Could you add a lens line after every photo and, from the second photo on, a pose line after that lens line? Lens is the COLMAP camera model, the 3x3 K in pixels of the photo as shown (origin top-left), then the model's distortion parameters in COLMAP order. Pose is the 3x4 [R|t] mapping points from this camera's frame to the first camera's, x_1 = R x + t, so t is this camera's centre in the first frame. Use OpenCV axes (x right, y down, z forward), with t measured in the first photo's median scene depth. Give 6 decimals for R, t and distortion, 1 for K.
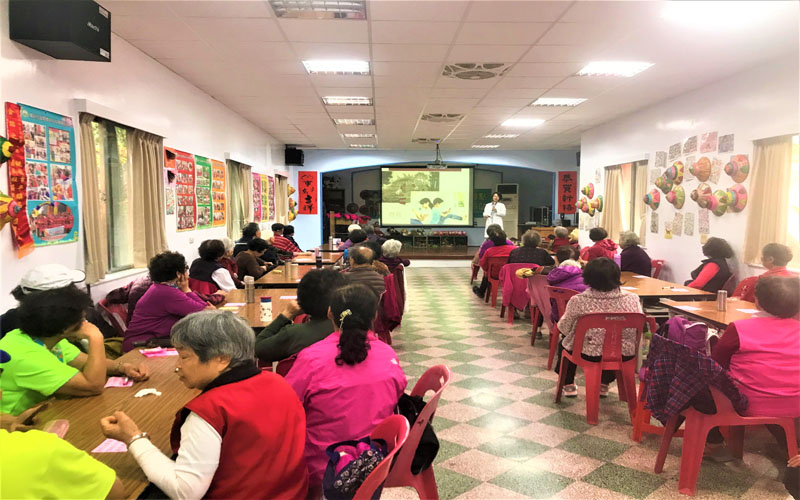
lens RADIAL K [[541.3, 0, 399.0], [0, 541.3, 252.7], [0, 0, 1]] dist [-0.001604, 0.000046]
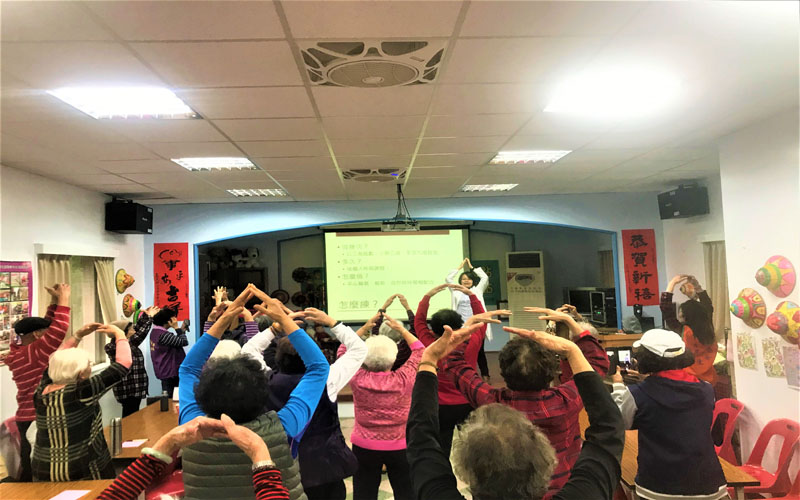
lens RADIAL K [[541.3, 0, 398.9], [0, 541.3, 247.0], [0, 0, 1]] dist [-0.001604, 0.000046]
pose [[0.999408, -0.030877, 0.015205, 0.057060], [0.032552, 0.991465, -0.126241, -0.070887], [-0.011177, 0.126661, 0.991883, 0.461311]]
